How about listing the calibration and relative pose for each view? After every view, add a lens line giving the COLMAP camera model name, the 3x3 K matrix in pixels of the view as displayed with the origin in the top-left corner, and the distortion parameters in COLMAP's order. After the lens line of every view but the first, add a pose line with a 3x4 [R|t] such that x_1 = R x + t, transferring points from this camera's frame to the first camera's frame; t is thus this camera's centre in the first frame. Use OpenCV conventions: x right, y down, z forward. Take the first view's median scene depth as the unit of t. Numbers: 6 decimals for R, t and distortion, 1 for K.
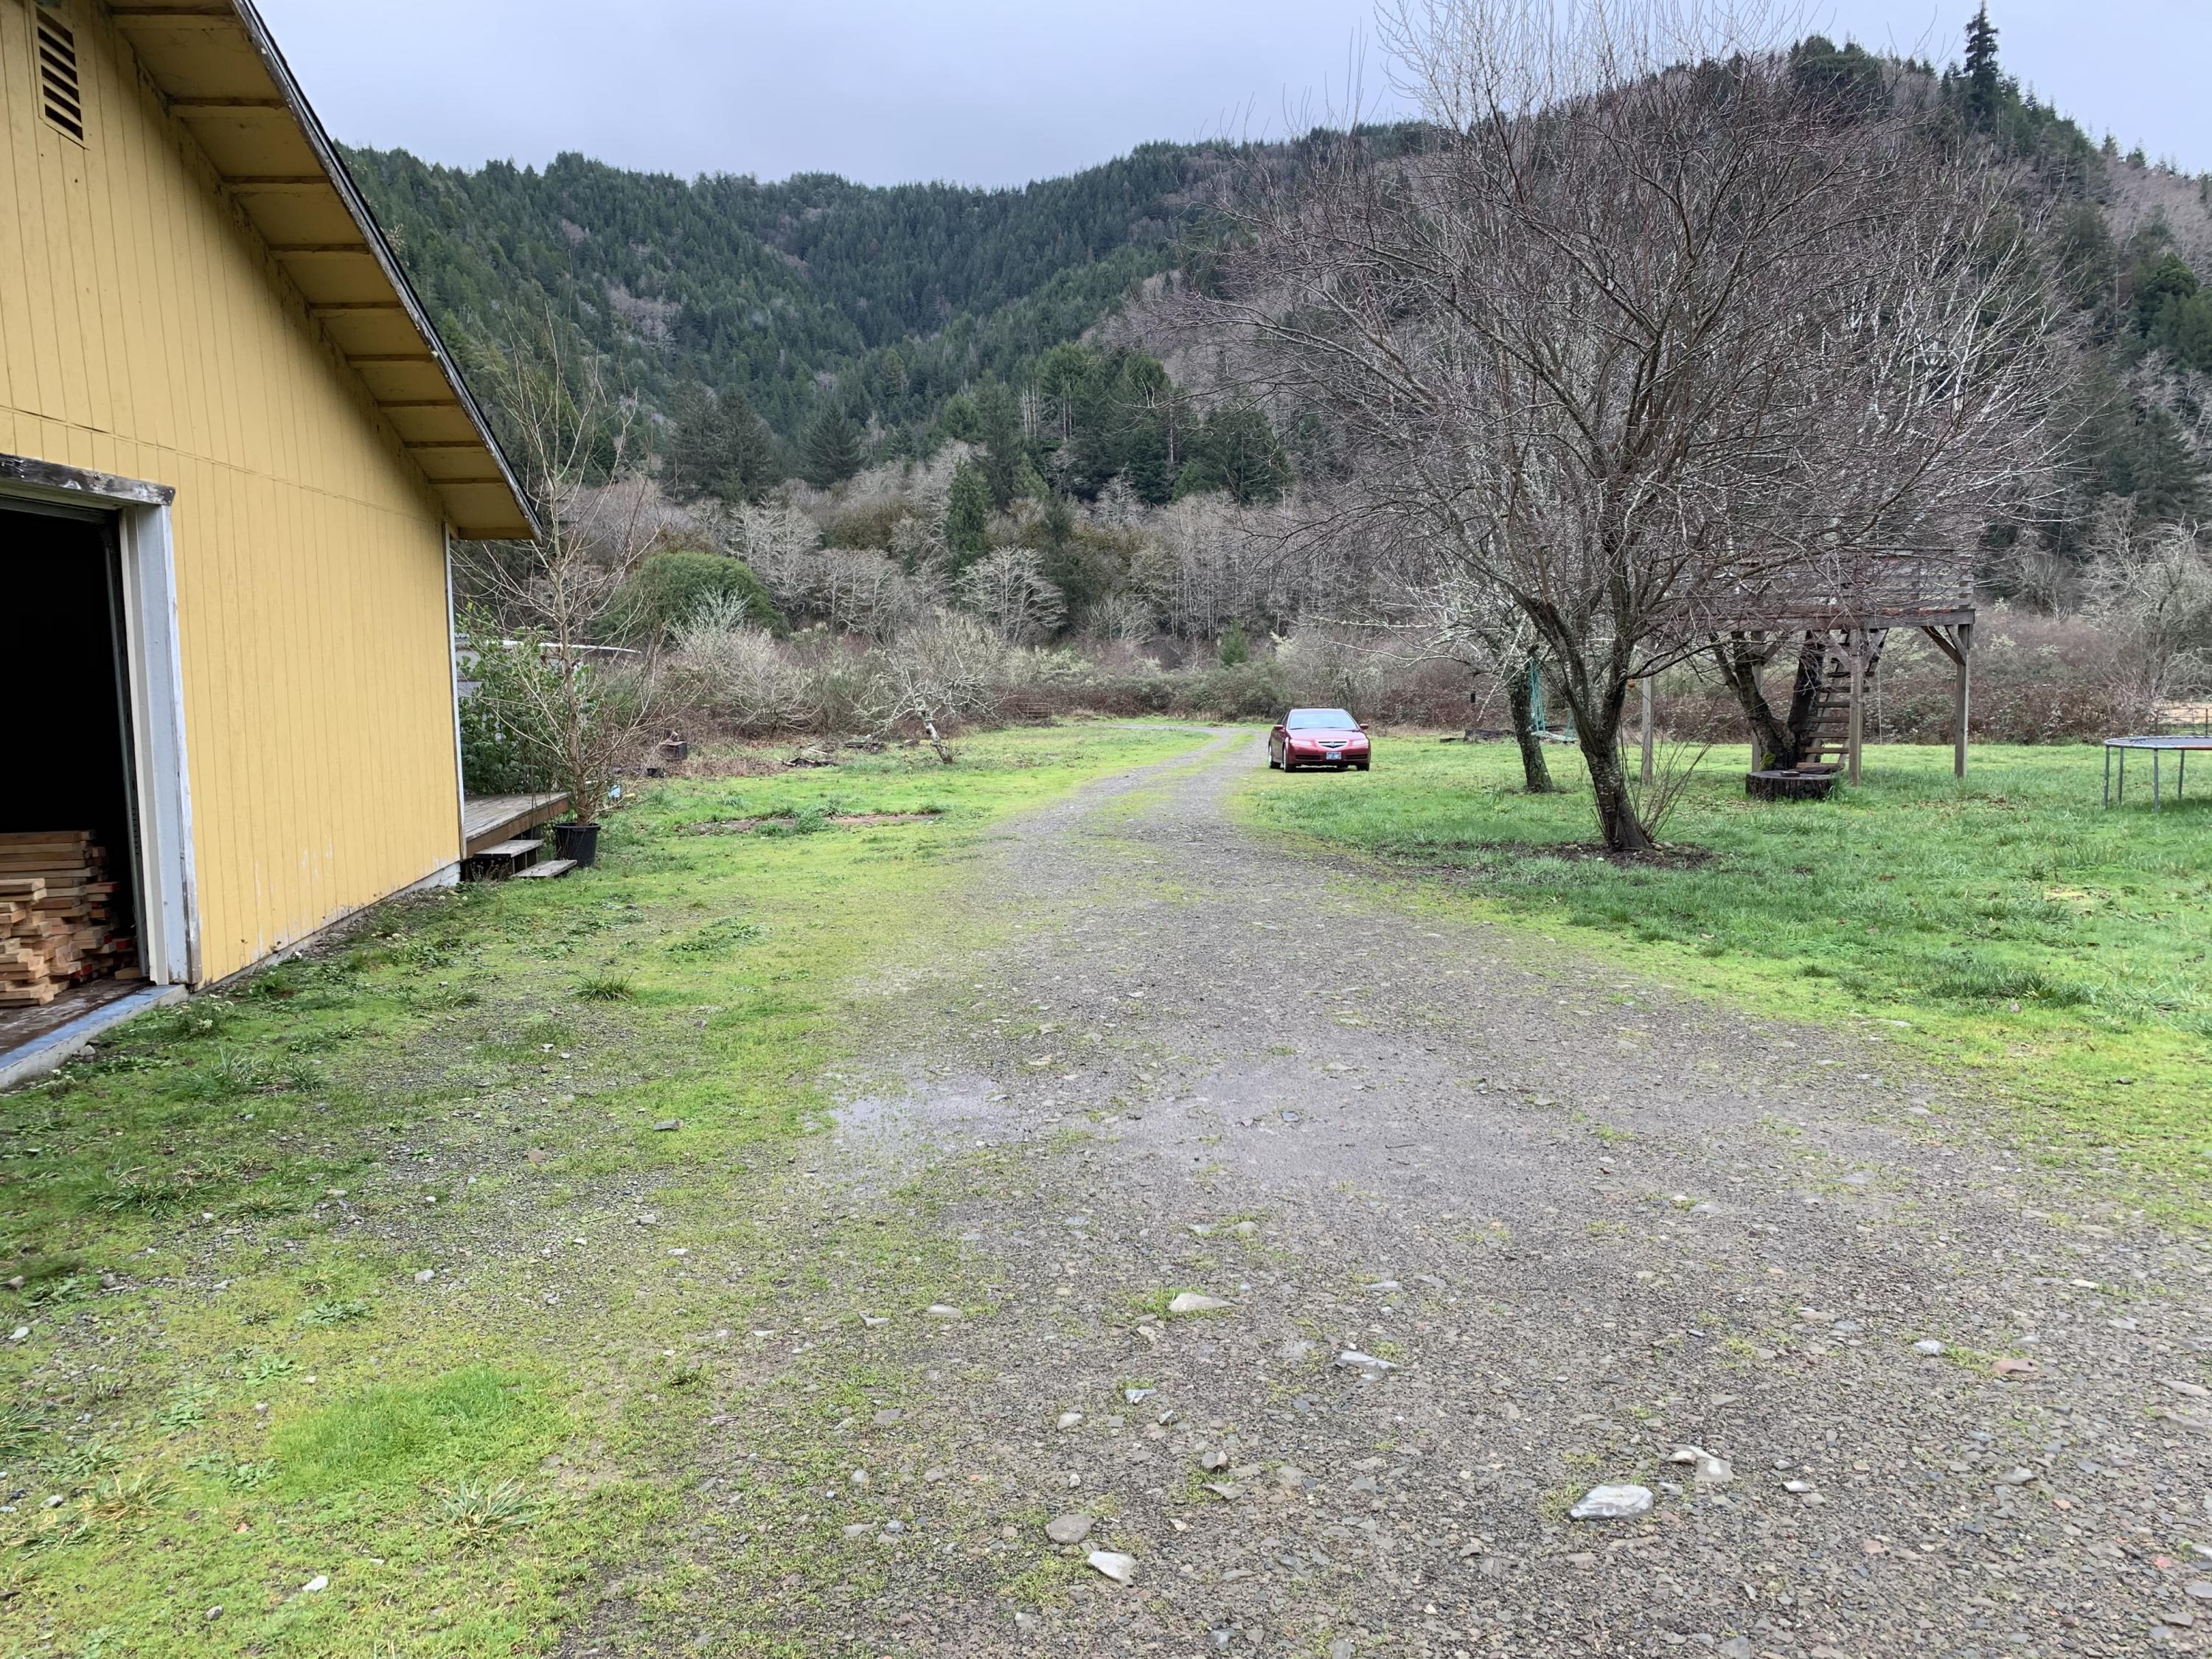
lens RADIAL K [[1700.3, 0, 1091.6], [0, 1700.3, 832.4], [0, 0, 1]] dist [0.037497, -0.037587]
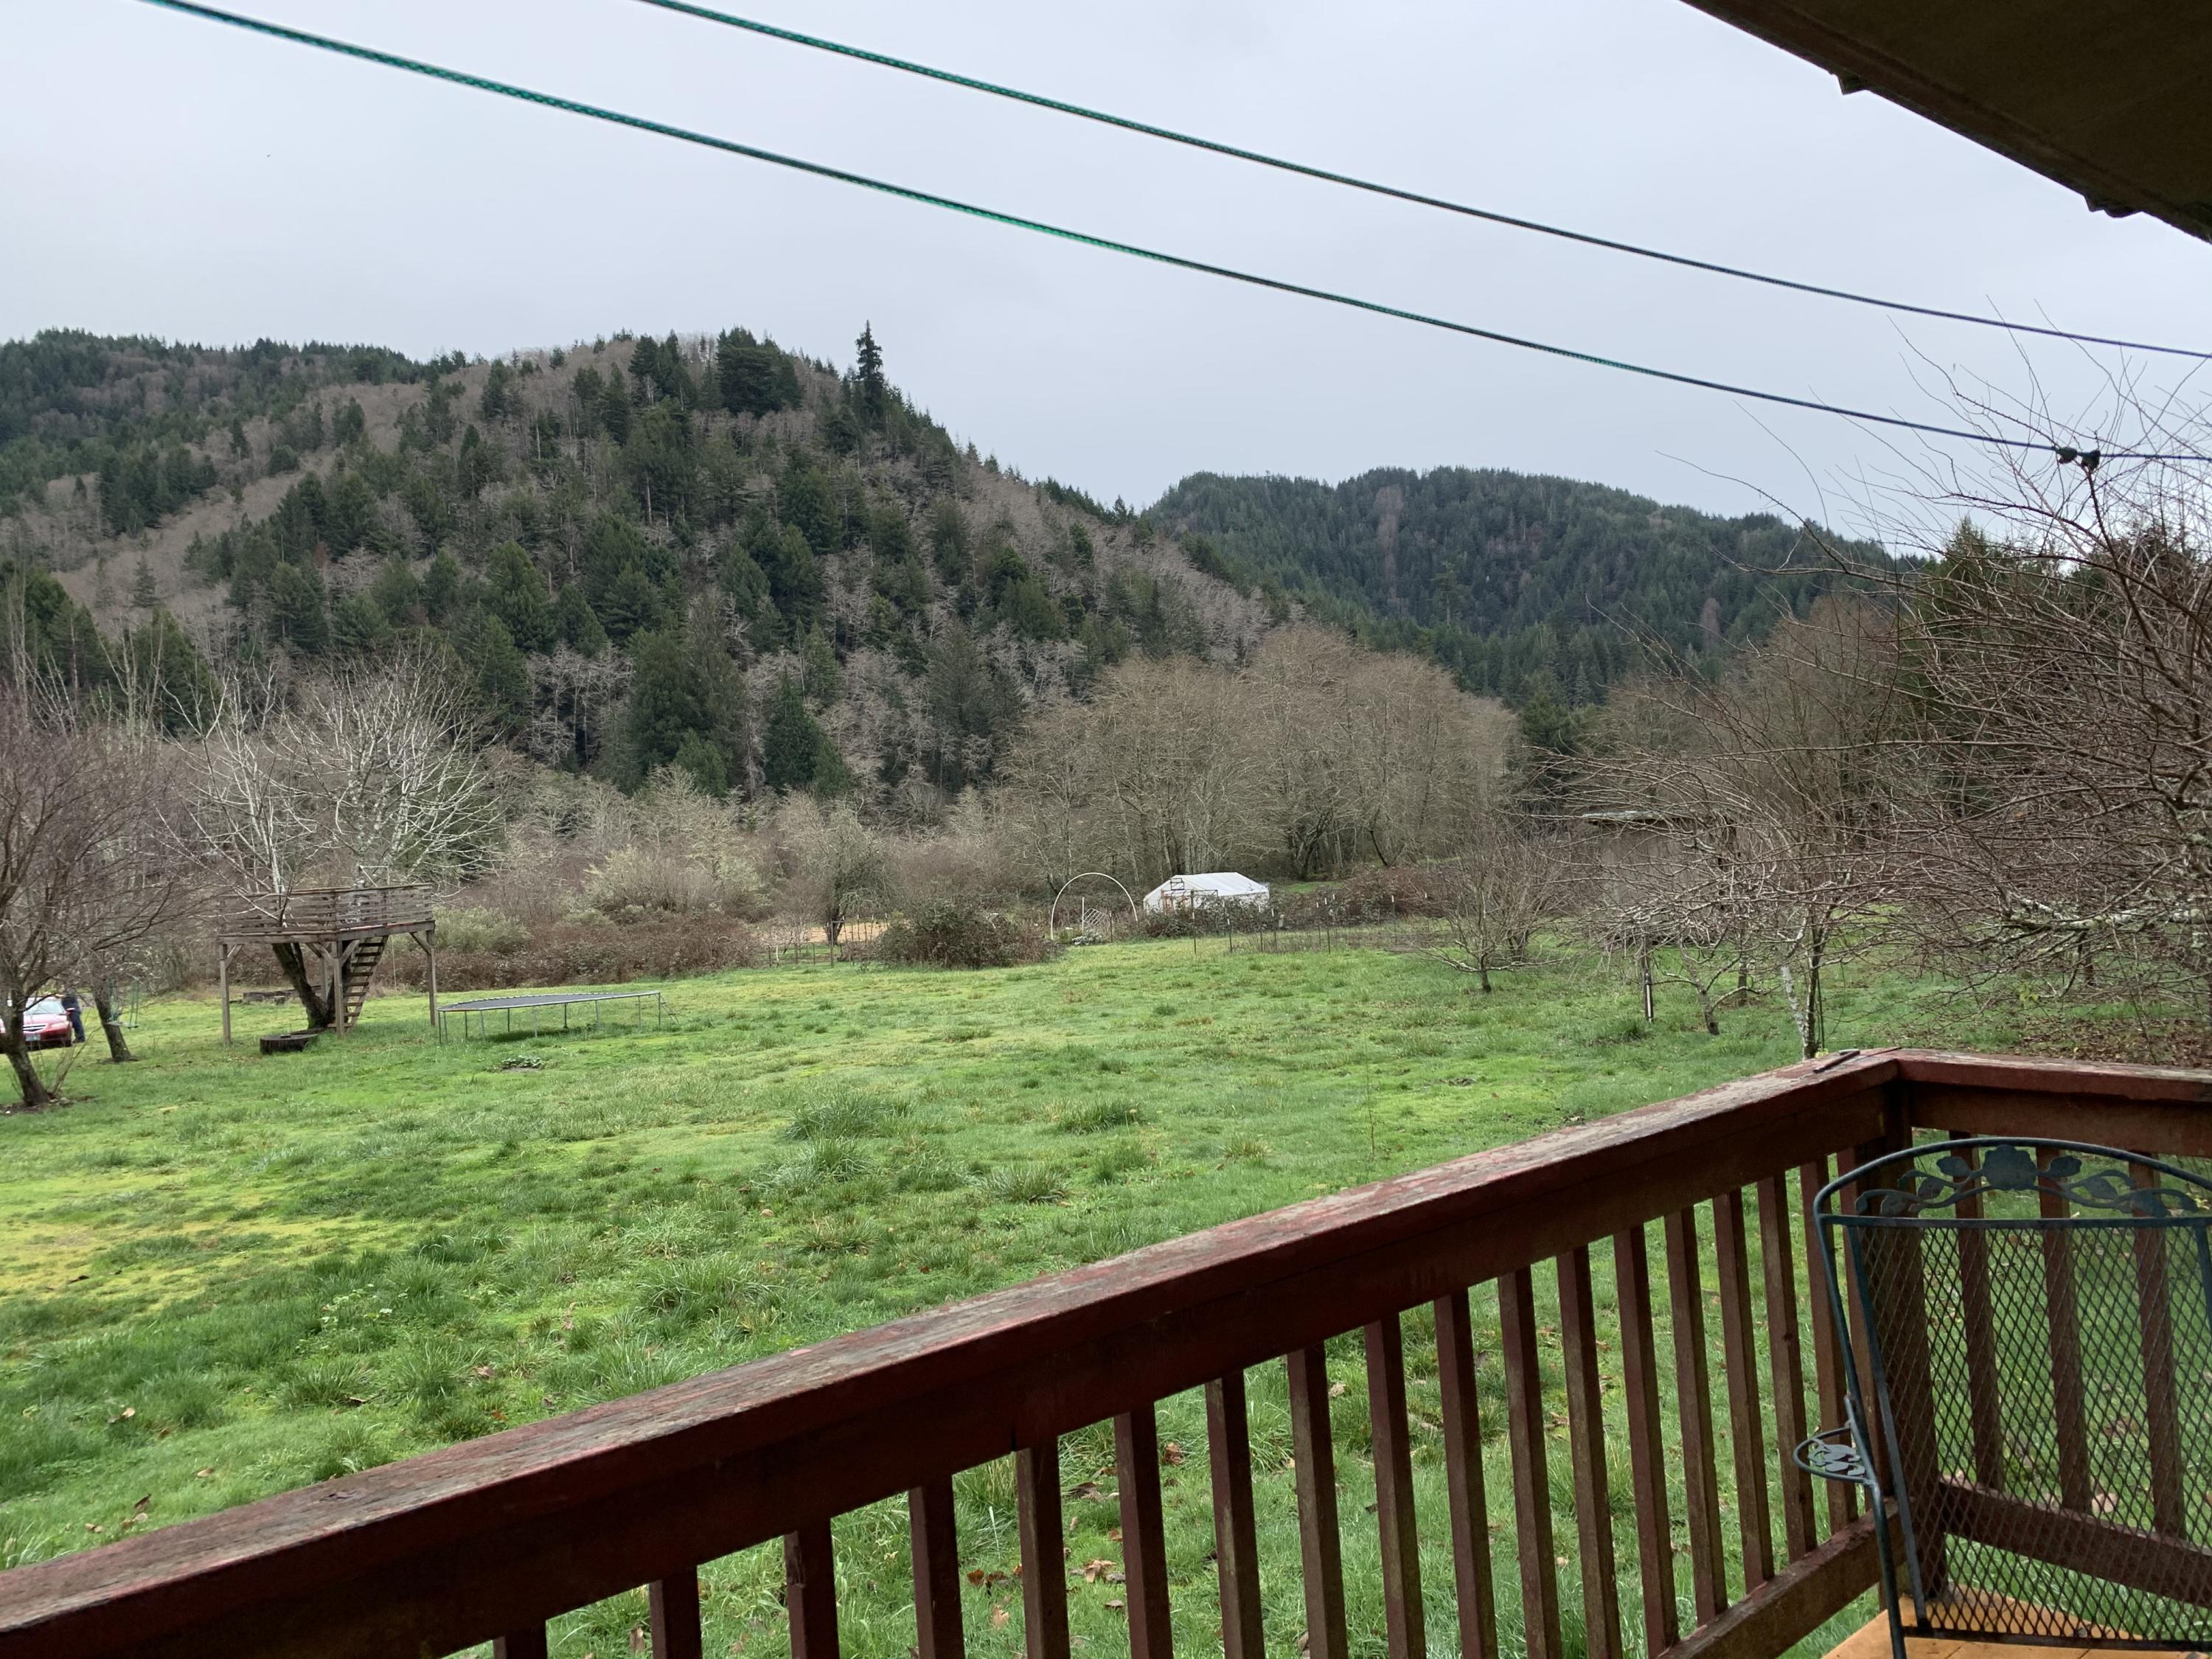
lens RADIAL K [[1700.3, 0, 1102.5], [0, 1700.3, 822.0], [0, 0, 1]] dist [0.037497, -0.037587]
pose [[0.841528, -0.020729, 0.539816, 0.008613], [0.092275, 0.990094, -0.105829, 0.000387], [-0.532274, 0.138870, 0.835104, -0.033175]]
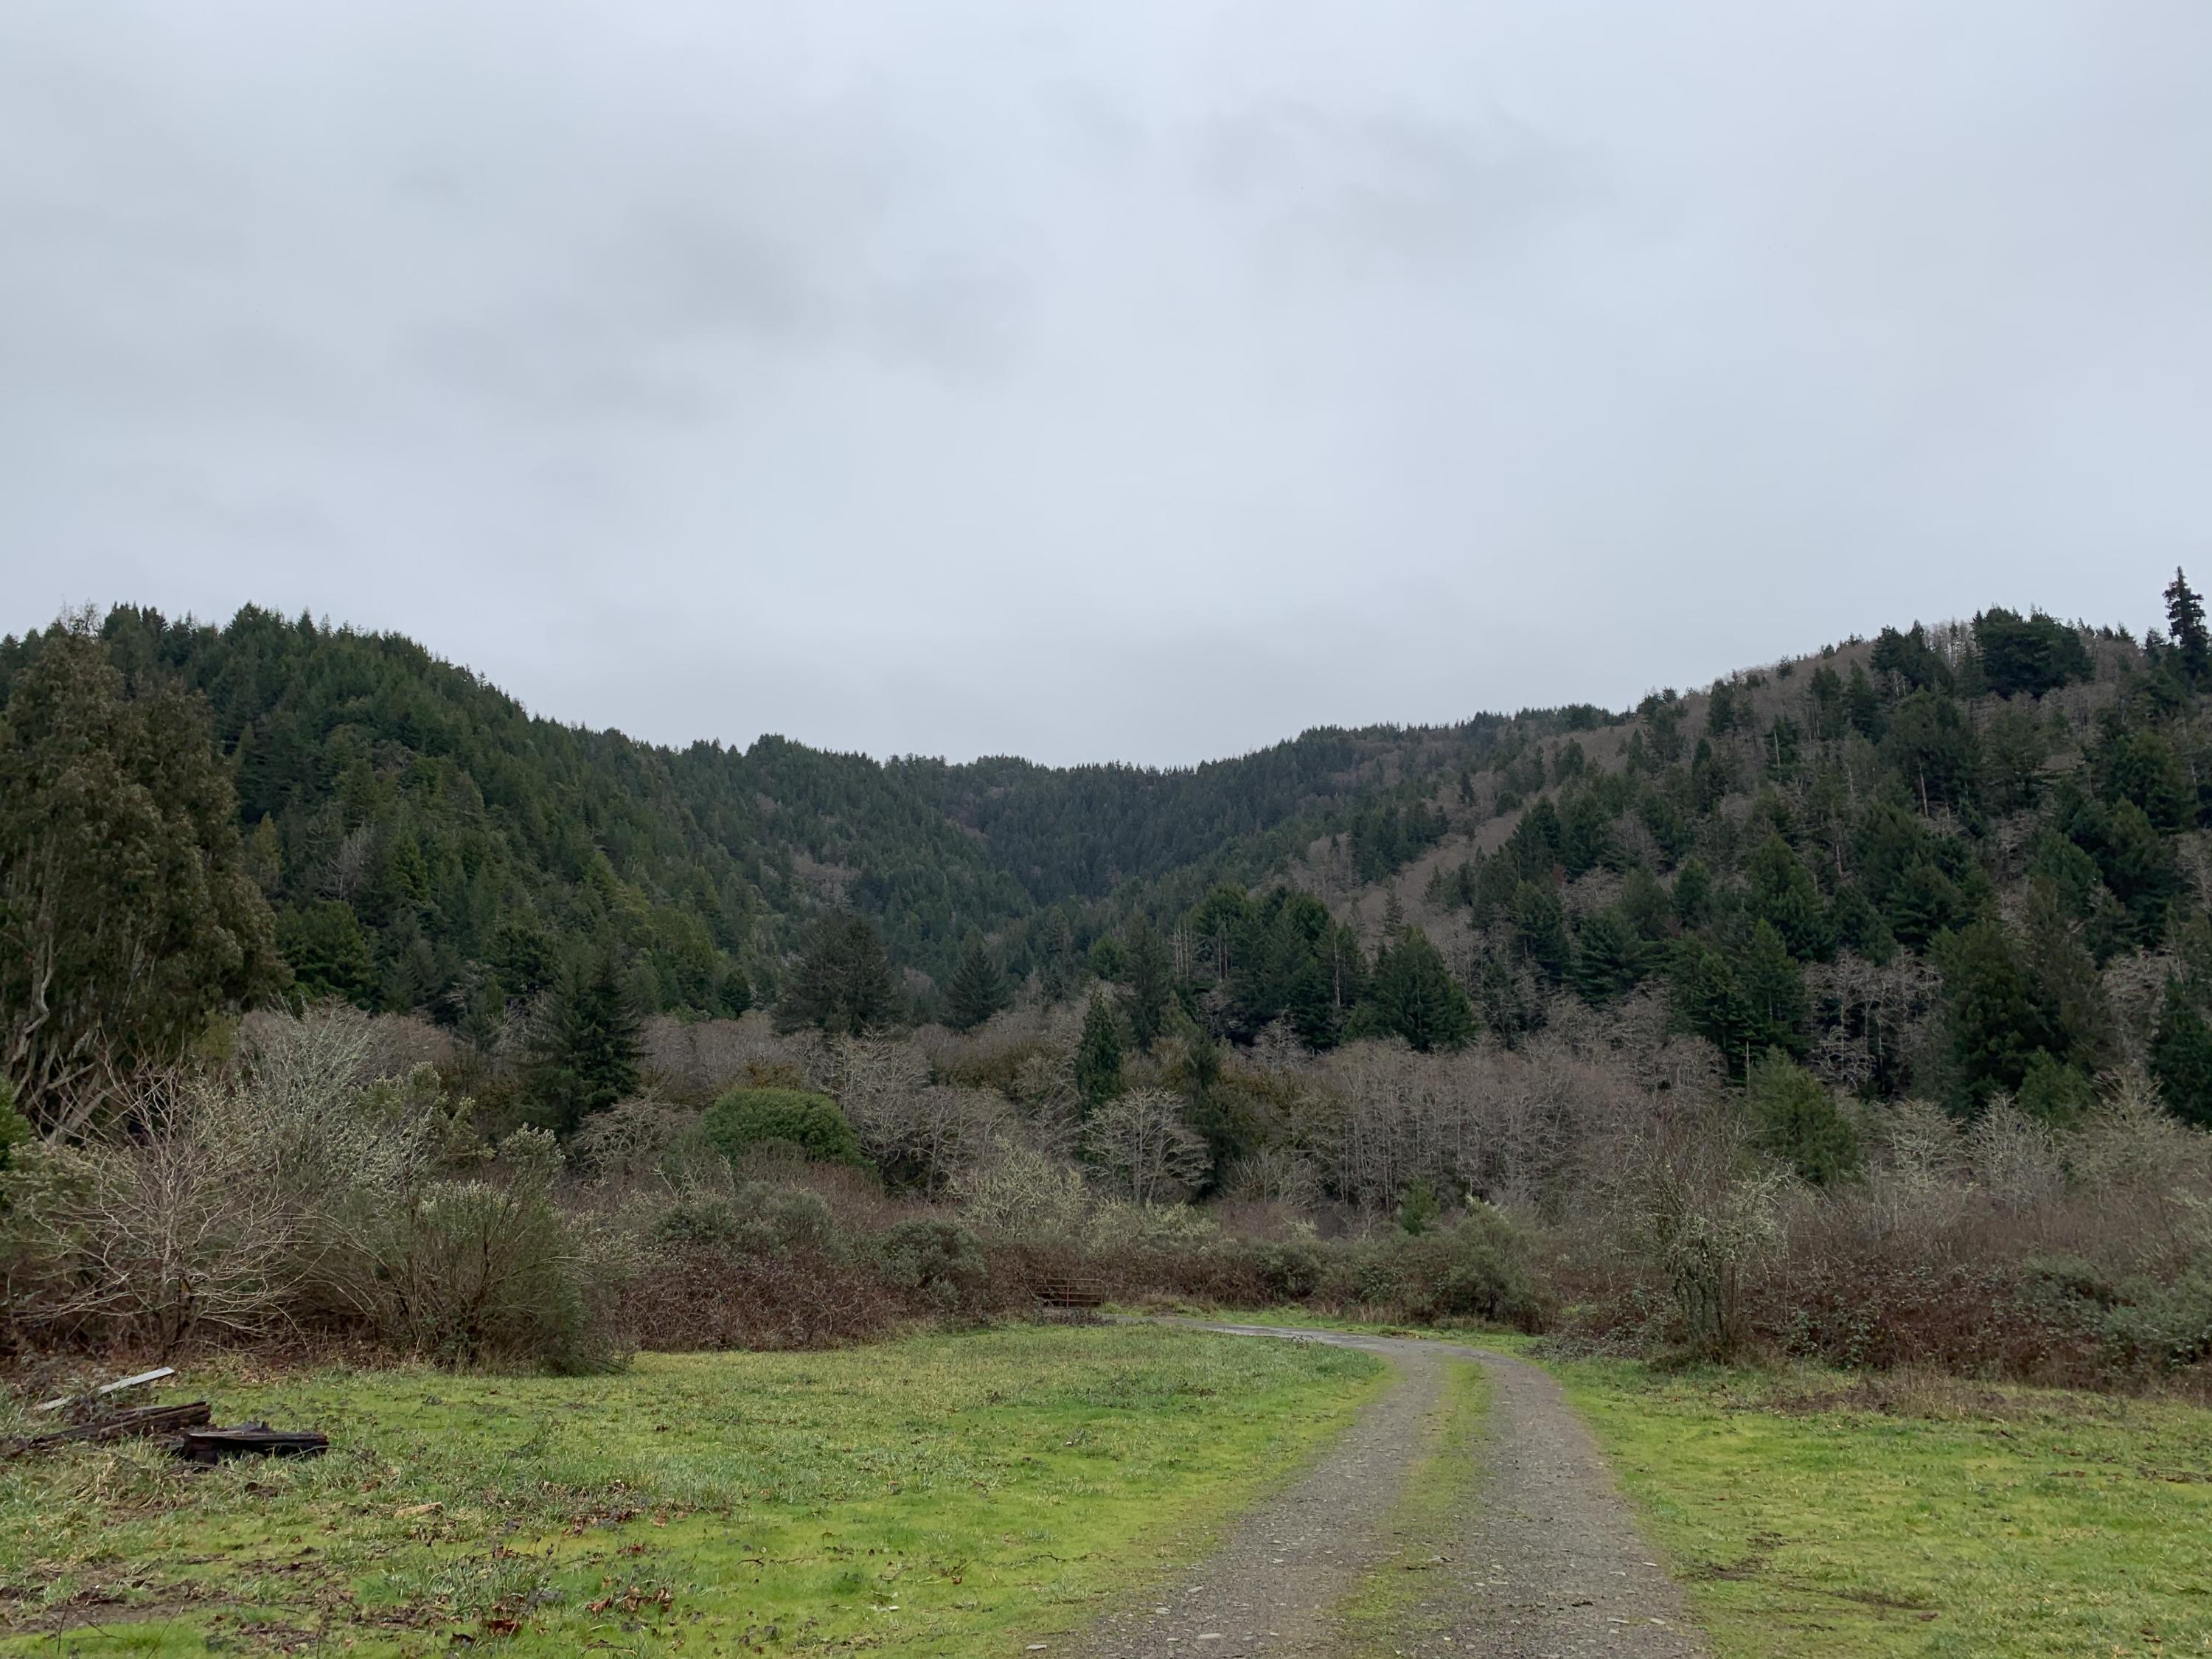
lens RADIAL K [[1700.3, 0, 1071.2], [0, 1700.3, 806.6], [0, 0, 1]] dist [0.037497, -0.037587]
pose [[0.993582, 0.001005, -0.113108, 0.005605], [-0.039300, 0.940731, -0.336870, -0.005967], [0.106066, 0.339153, 0.934733, 0.075425]]
